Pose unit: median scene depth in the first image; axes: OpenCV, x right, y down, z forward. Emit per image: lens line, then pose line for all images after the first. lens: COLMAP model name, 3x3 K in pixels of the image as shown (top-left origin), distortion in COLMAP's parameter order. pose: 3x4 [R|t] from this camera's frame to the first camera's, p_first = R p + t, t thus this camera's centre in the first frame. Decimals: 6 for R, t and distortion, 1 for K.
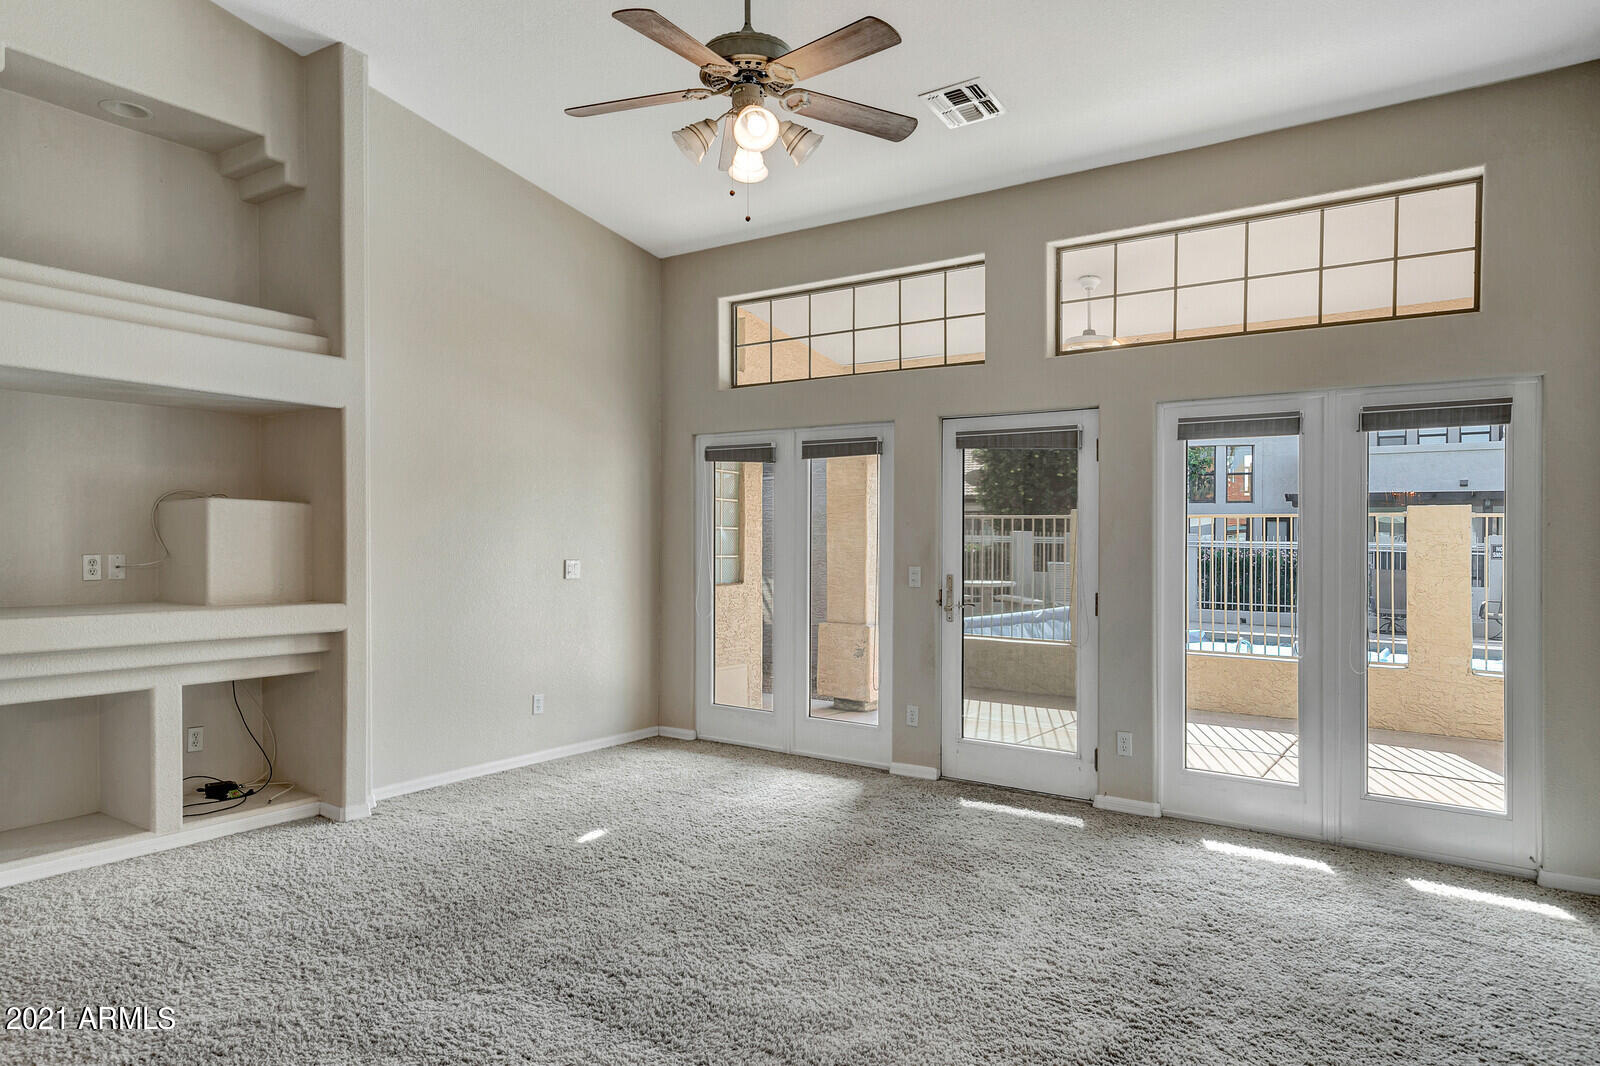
lens RADIAL K [[985.6, 0, 800.0], [0, 985.6, 533.0], [0, 0, 1]] dist [0.013961, 0.001081]
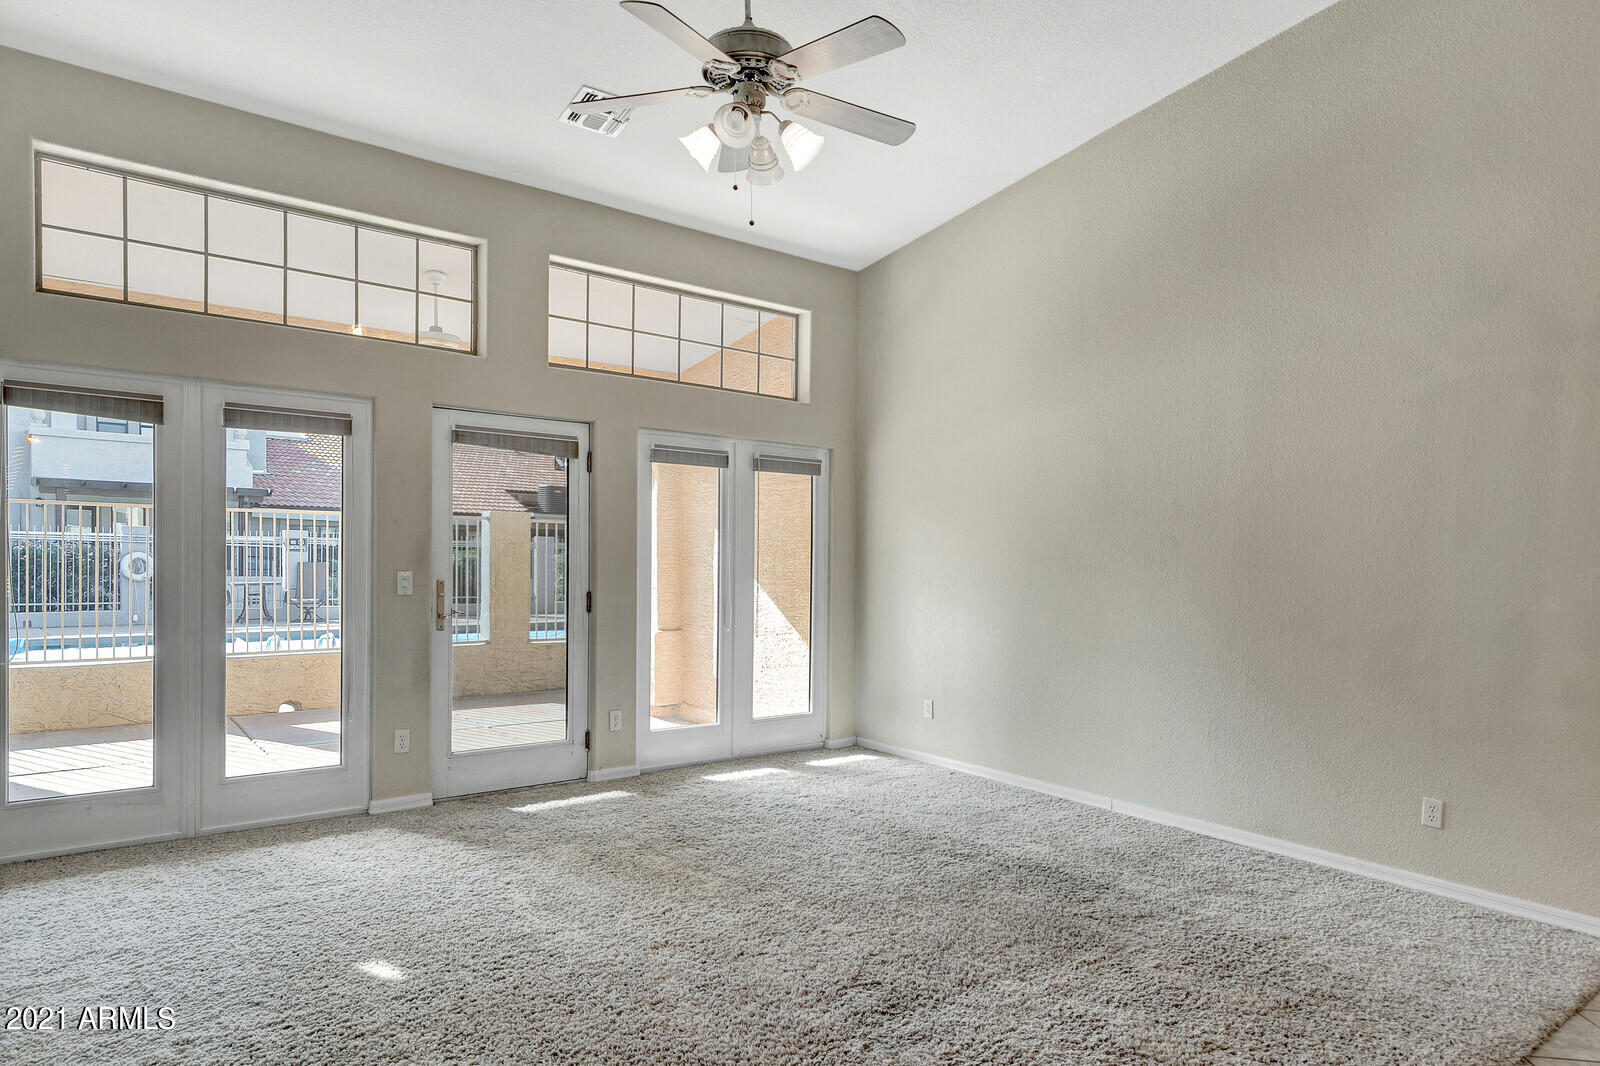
lens RADIAL K [[996.7, 0, 768.4], [0, 996.7, 563.7], [0, 0, 1]] dist [0.004472, 0.001143]
pose [[0.282304, -0.017390, 0.959167, -0.649574], [-0.024033, 0.999394, 0.025193, -0.002588], [-0.959024, -0.030164, 0.281715, 0.447480]]
